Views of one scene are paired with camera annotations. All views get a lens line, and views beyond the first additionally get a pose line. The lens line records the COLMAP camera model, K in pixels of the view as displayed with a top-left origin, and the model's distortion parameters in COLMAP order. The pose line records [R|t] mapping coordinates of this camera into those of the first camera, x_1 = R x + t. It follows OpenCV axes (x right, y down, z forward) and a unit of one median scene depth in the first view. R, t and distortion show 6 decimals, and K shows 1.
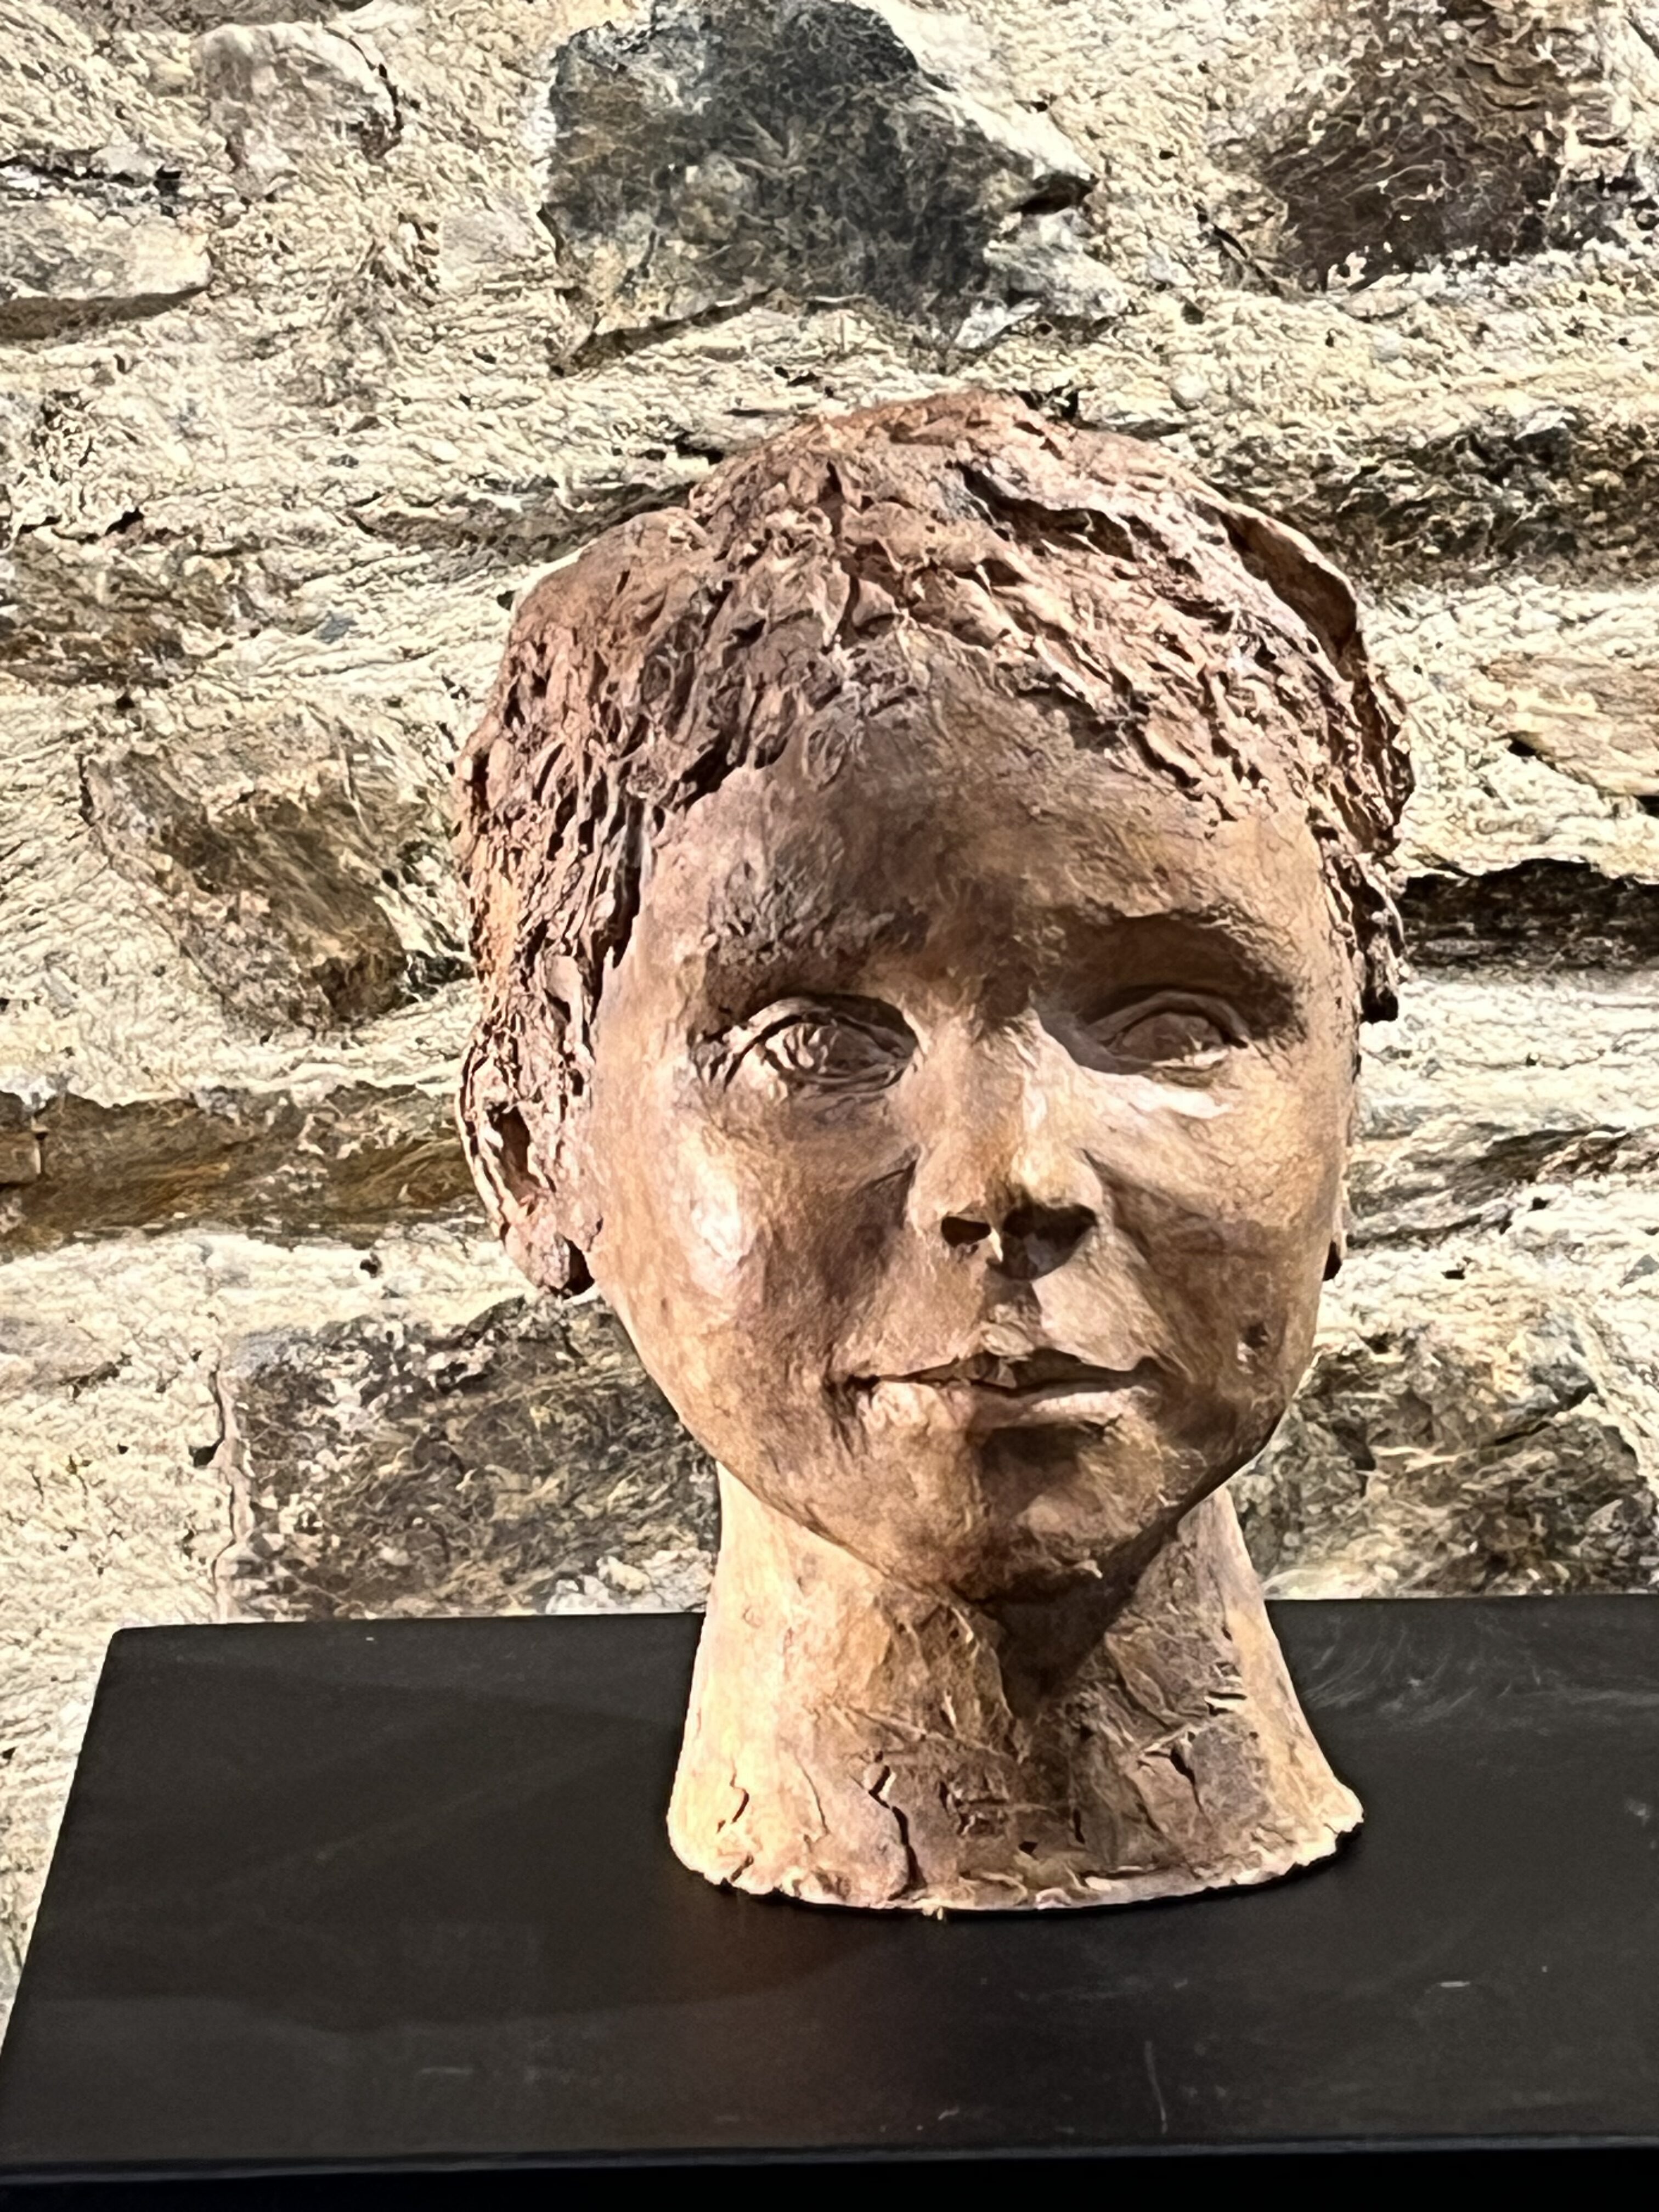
lens RADIAL K [[7194.6, 0, 824.7], [0, 7194.6, 1119.9], [0, 0, 1]] dist [0.139377, 0.000000]
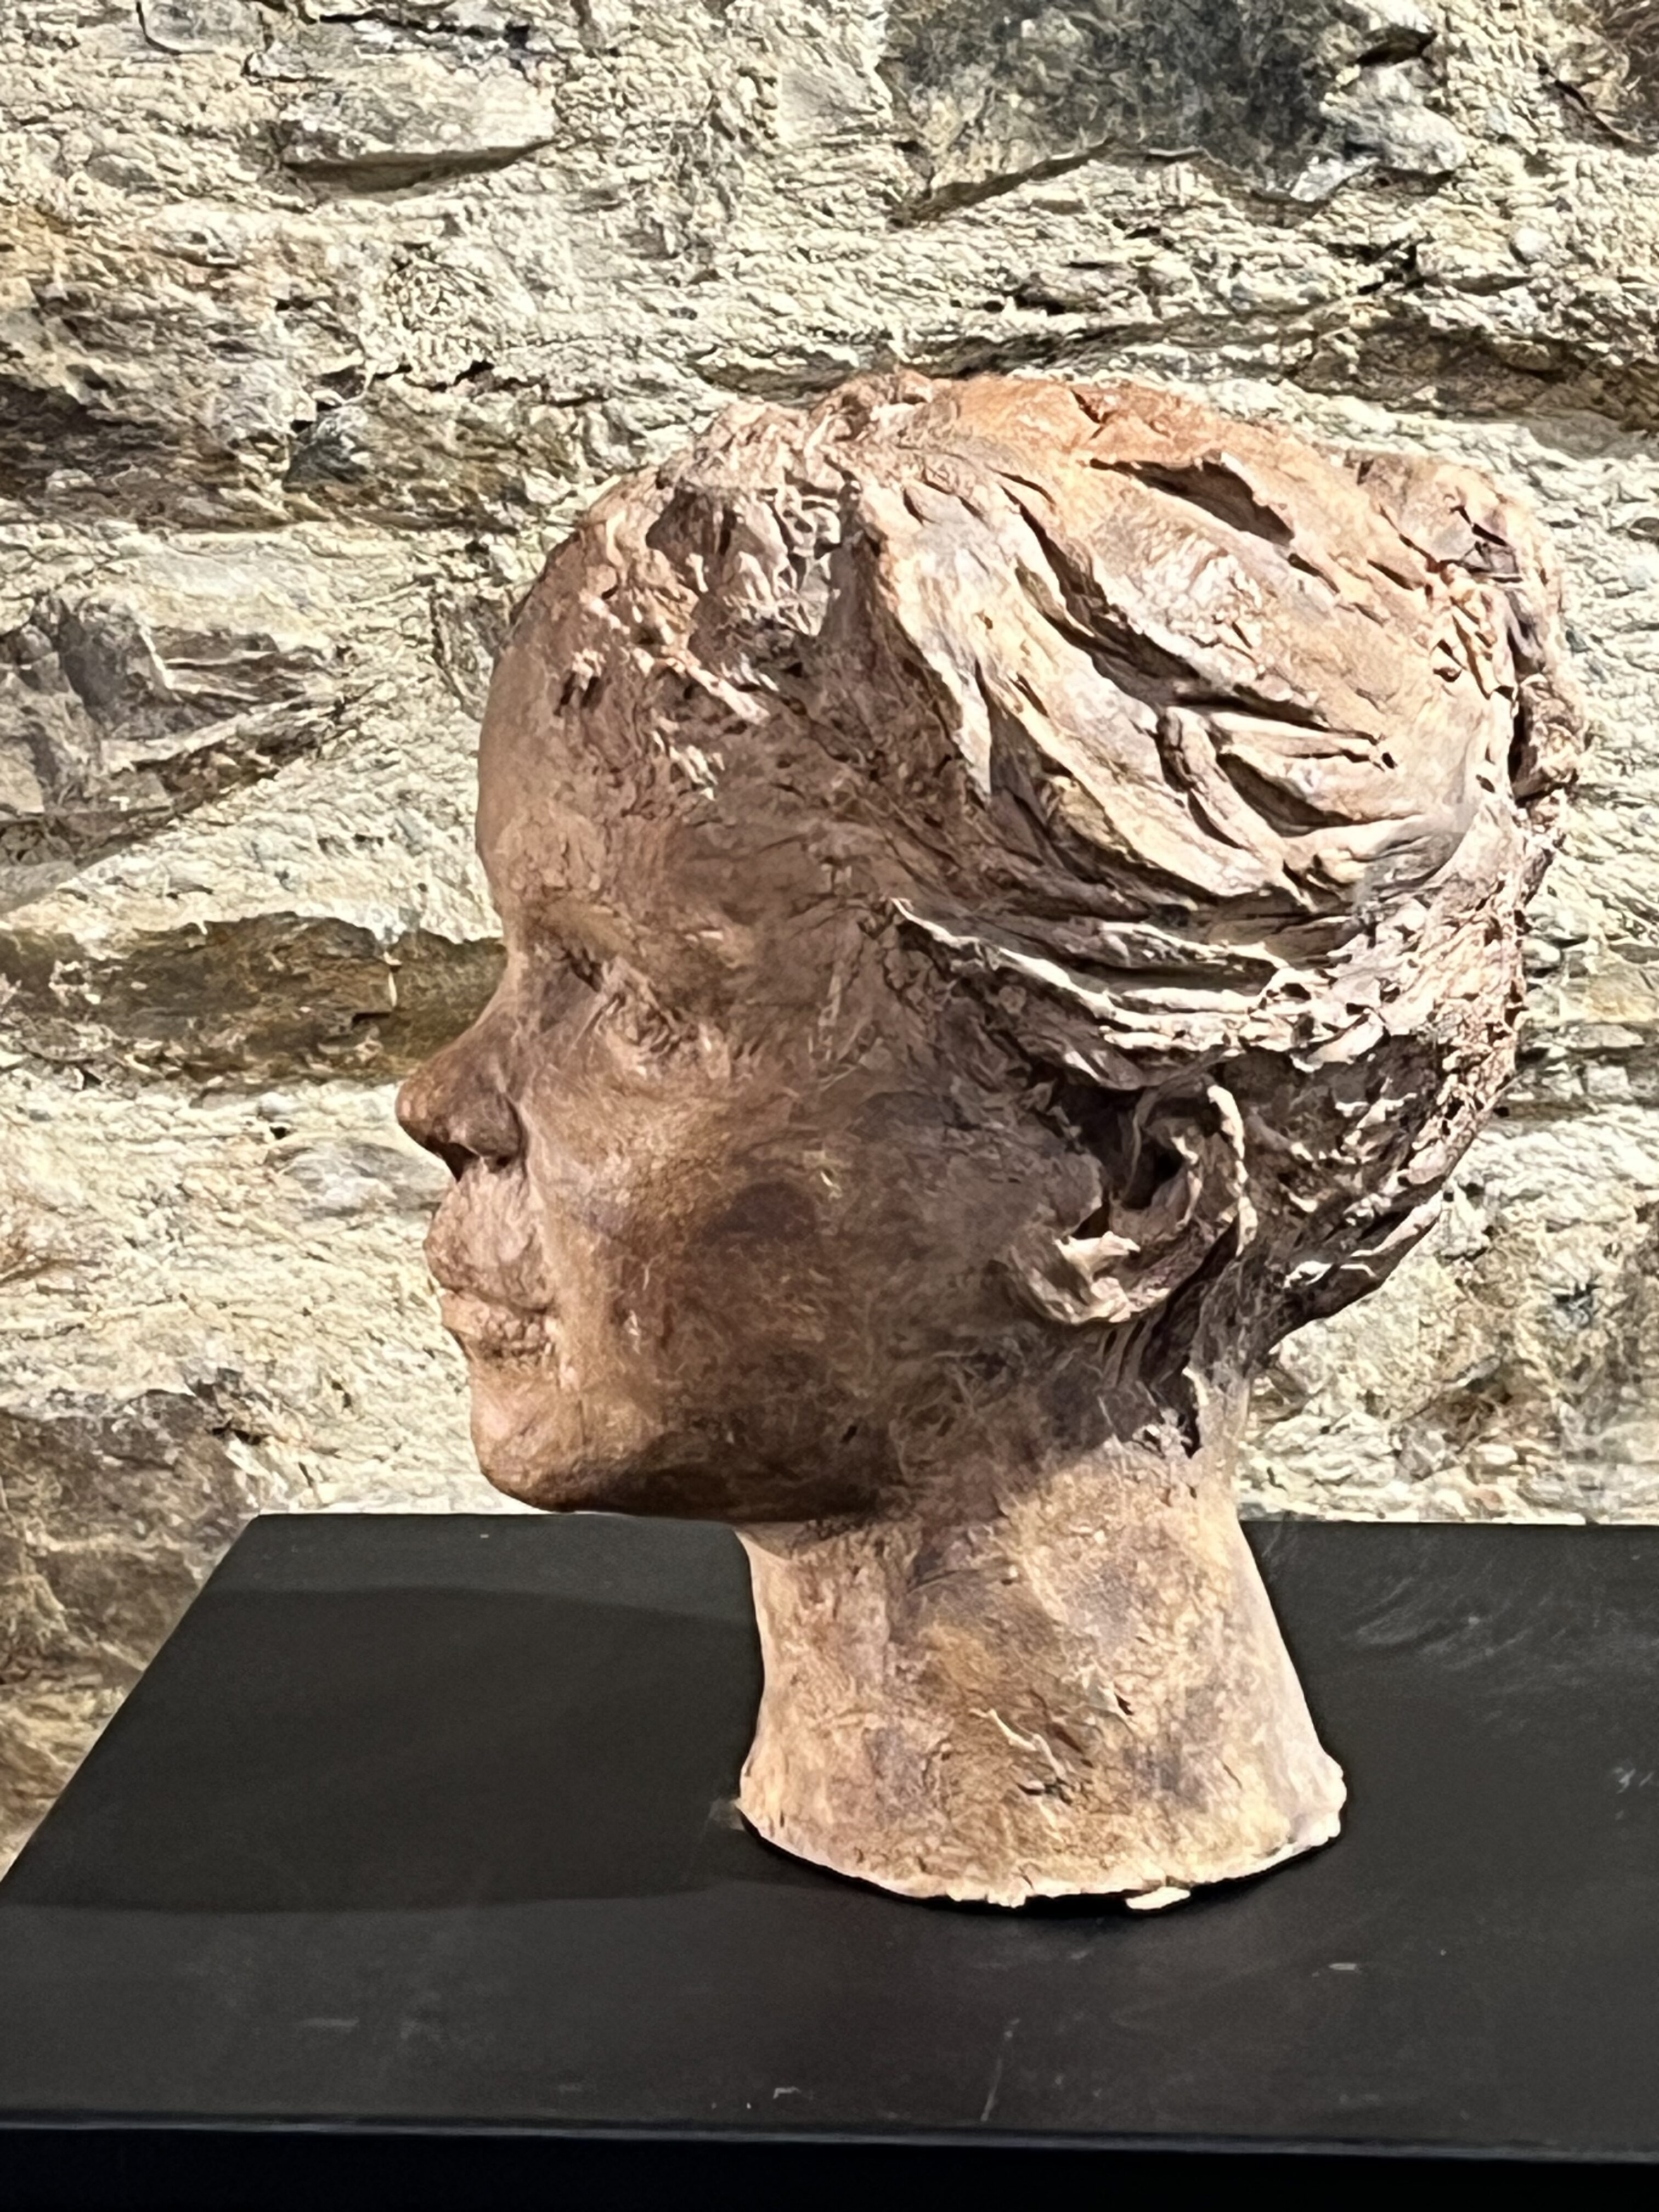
lens RADIAL K [[7194.6, 0, 826.3], [0, 7194.6, 1088.5], [0, 0, 1]] dist [0.139377, 0.000000]
pose [[0.989048, 0.022326, -0.145893, 0.103030], [-0.014937, 0.998559, 0.051543, -0.034953], [0.146834, -0.048800, 0.987957, -0.003223]]
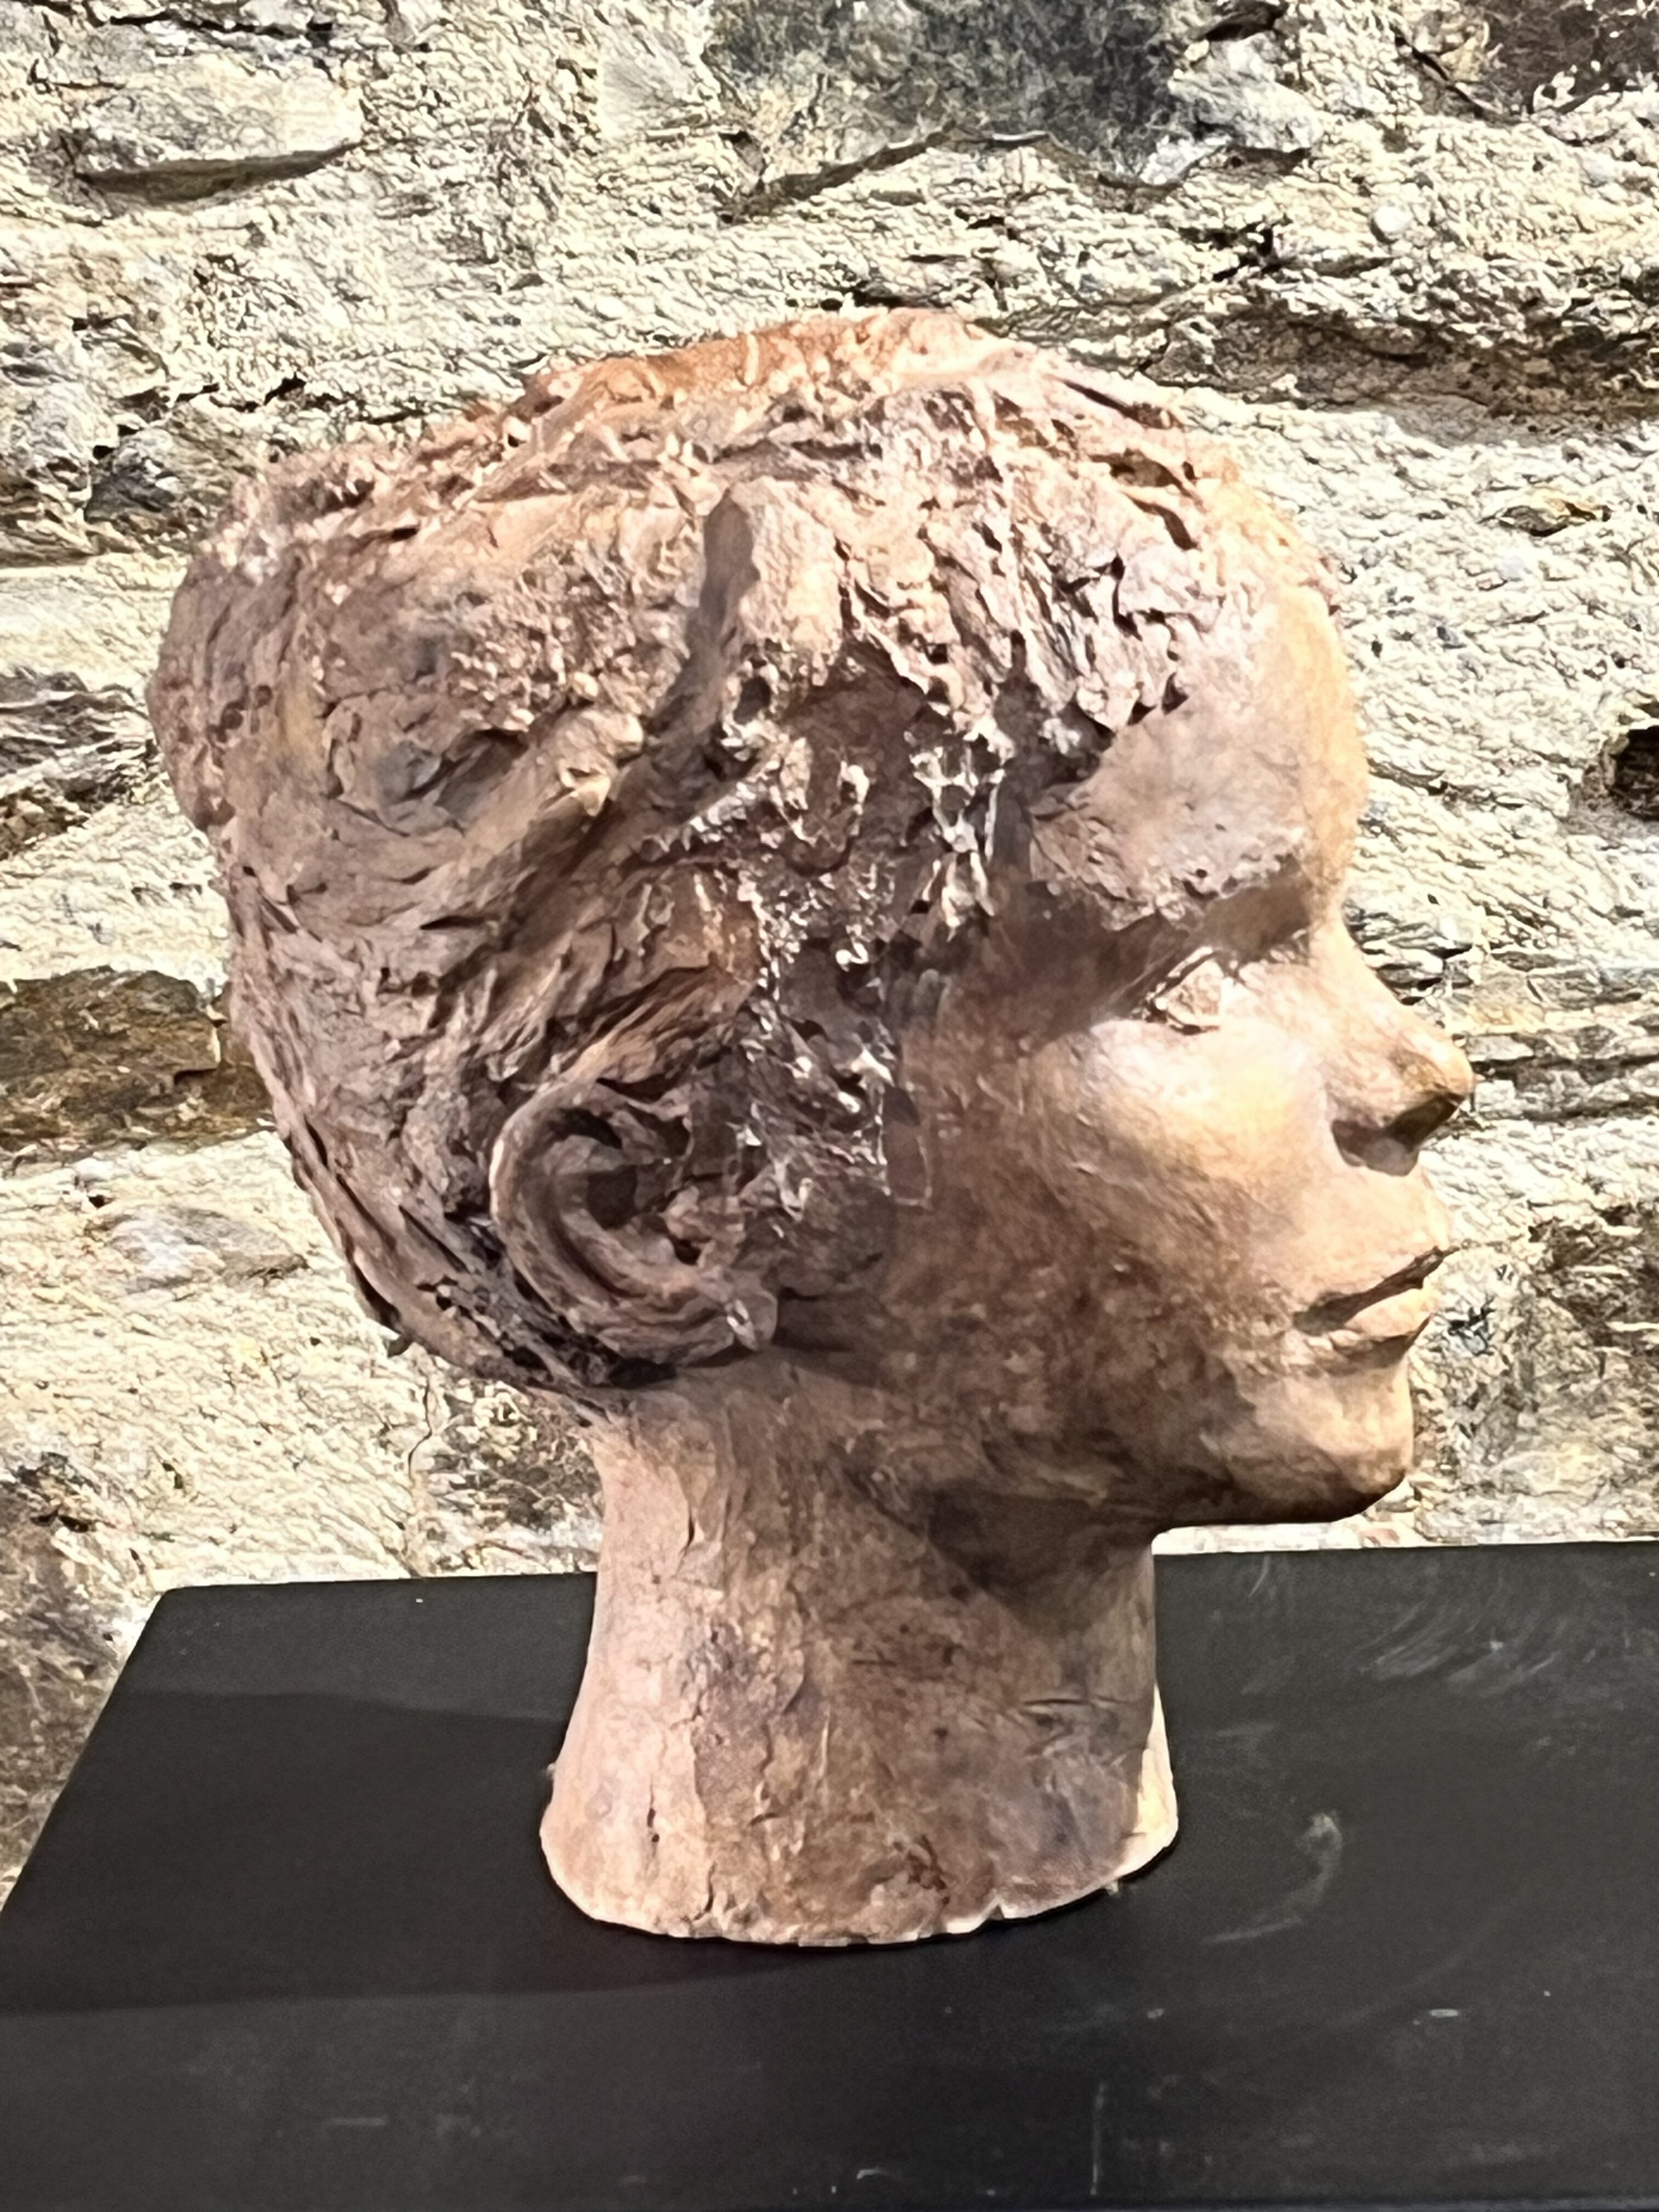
lens RADIAL K [[7194.6, 0, 844.8], [0, 7194.6, 1116.1], [0, 0, 1]] dist [0.139377, 0.000000]
pose [[0.996295, -0.014262, -0.084816, 0.058266], [0.017723, 0.999035, 0.040195, -0.023072], [0.084161, -0.041549, 0.995586, 0.040899]]
